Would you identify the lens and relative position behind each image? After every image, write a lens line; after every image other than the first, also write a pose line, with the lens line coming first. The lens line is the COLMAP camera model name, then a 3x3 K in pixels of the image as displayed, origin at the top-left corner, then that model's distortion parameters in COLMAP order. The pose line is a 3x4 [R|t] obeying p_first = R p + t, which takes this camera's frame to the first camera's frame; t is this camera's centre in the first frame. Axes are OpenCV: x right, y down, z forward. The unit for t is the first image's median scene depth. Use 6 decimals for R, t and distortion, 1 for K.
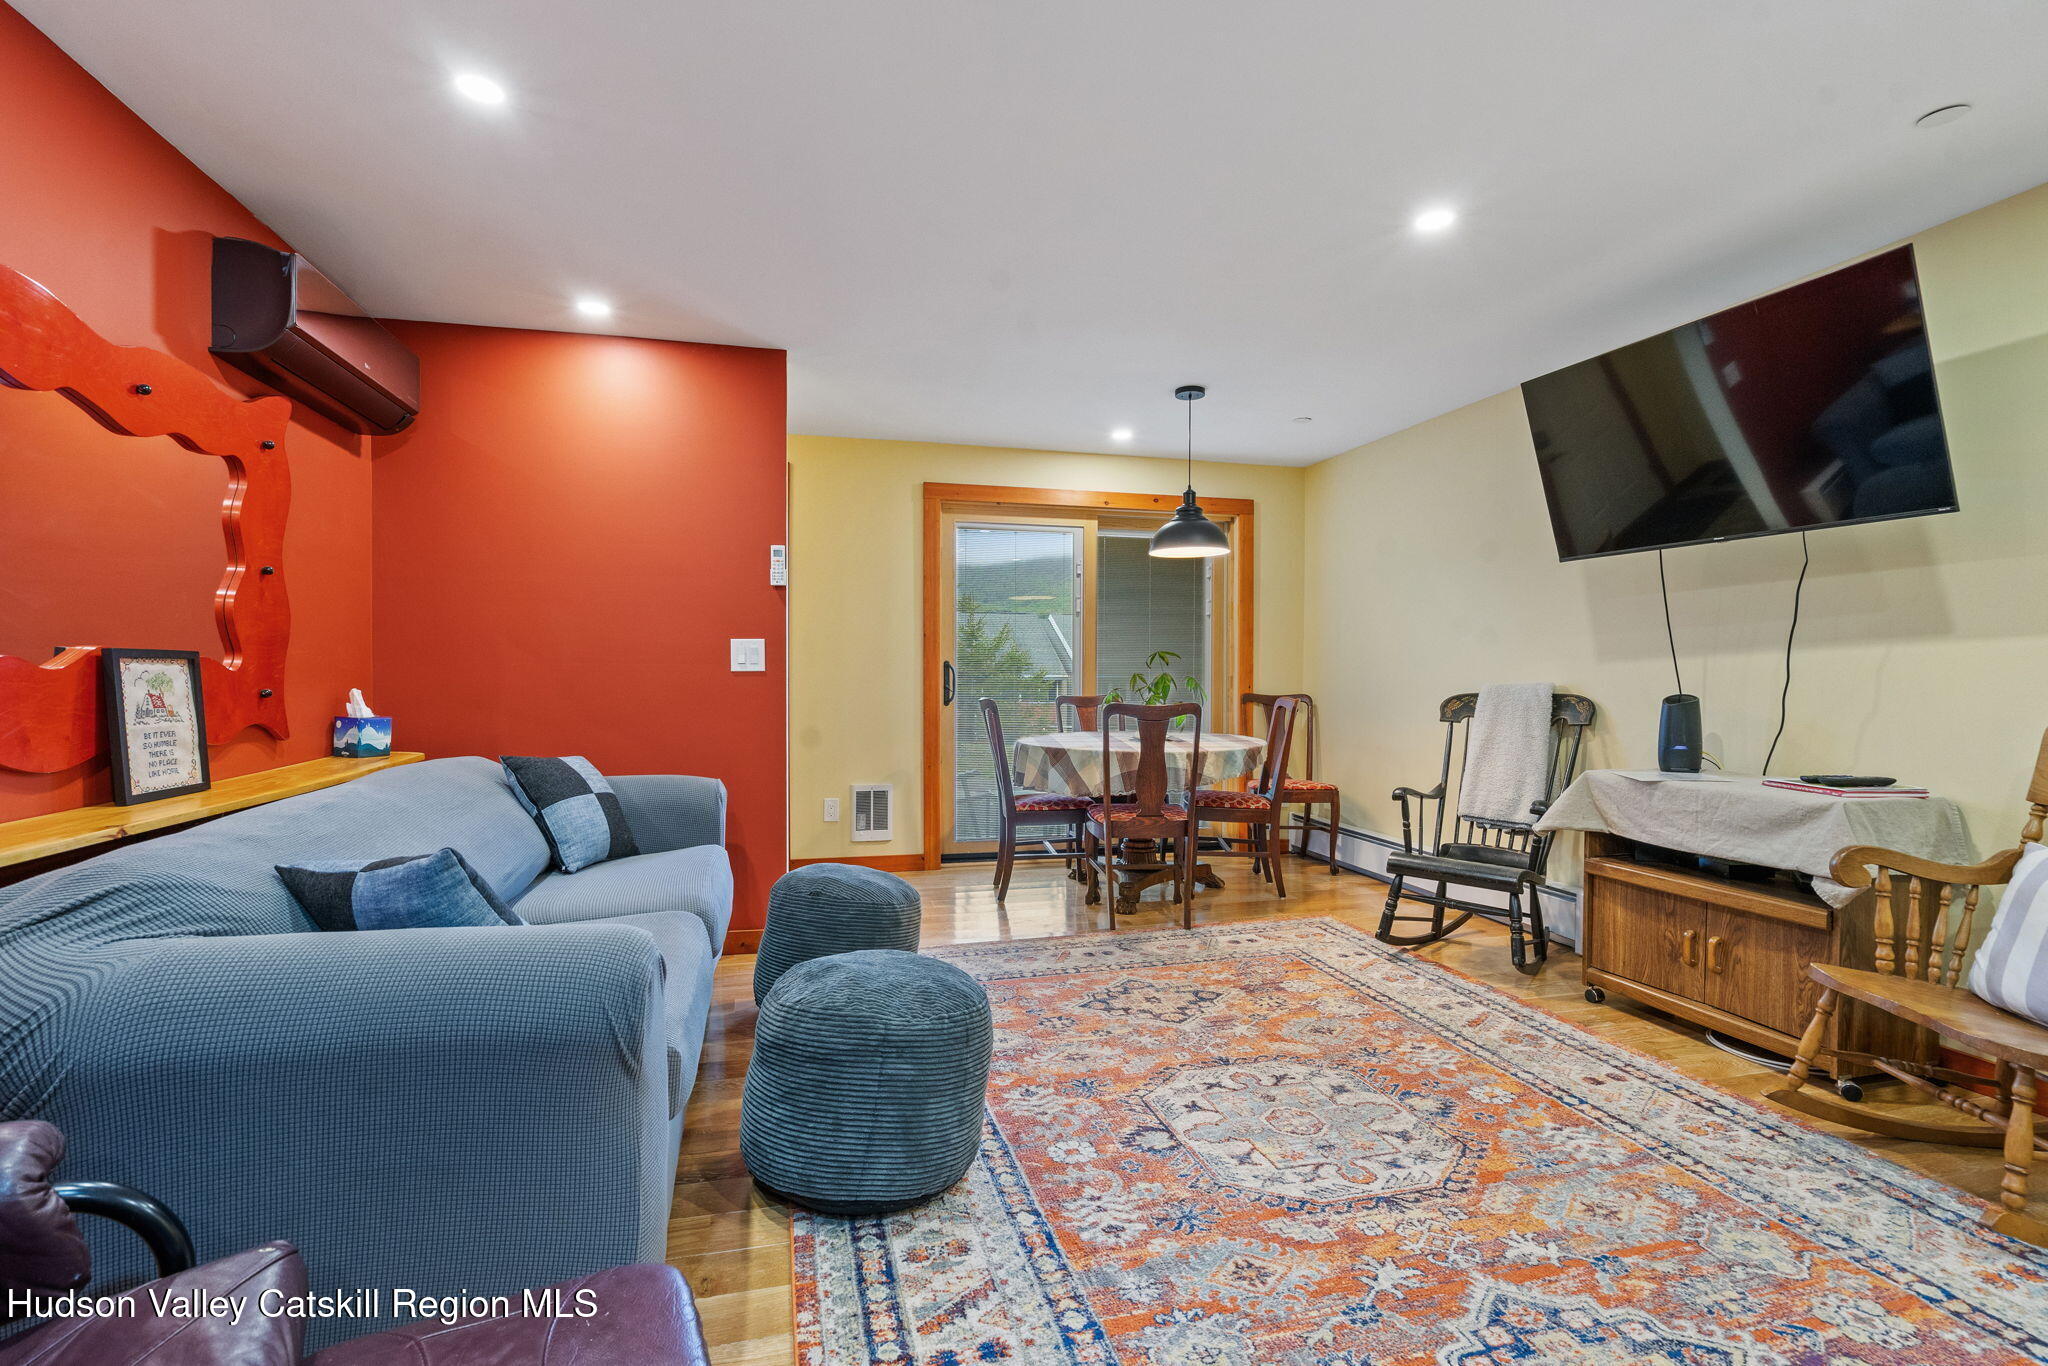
lens RADIAL K [[936.7, 0, 1007.3], [0, 936.7, 672.8], [0, 0, 1]] dist [0.004920, 0.000697]
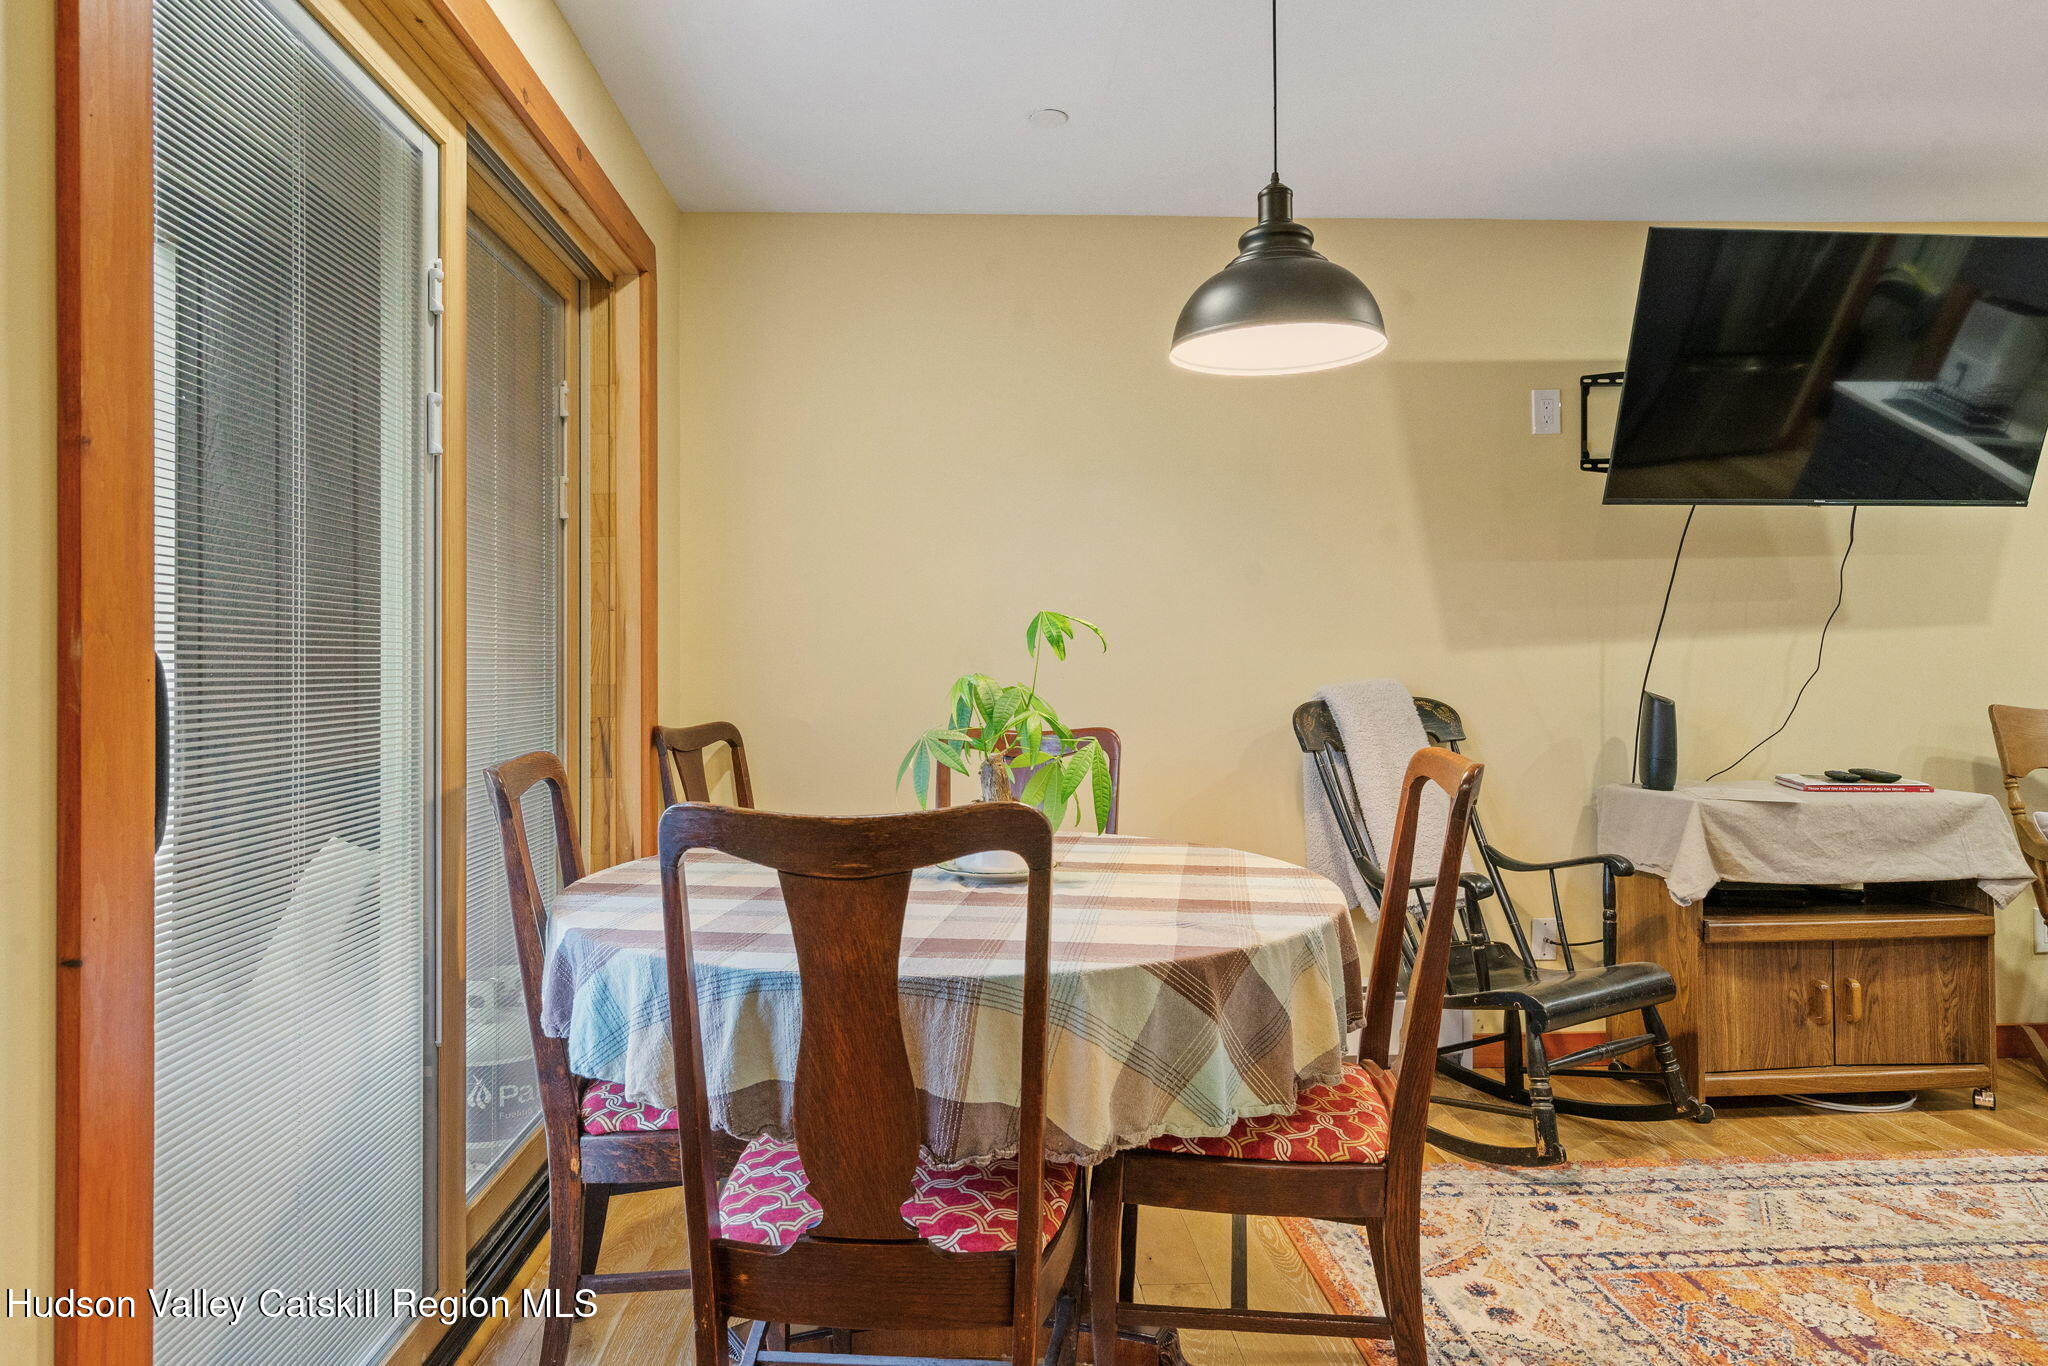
lens RADIAL K [[1238.0, 0, 1027.3], [0, 1238.0, 657.0], [0, 0, 1]] dist [0.002971, 0.000864]
pose [[0.193901, 0.001996, 0.981019, -0.455685], [0.009305, 0.999949, -0.003873, -0.006871], [-0.980977, 0.009880, 0.193873, 1.470750]]
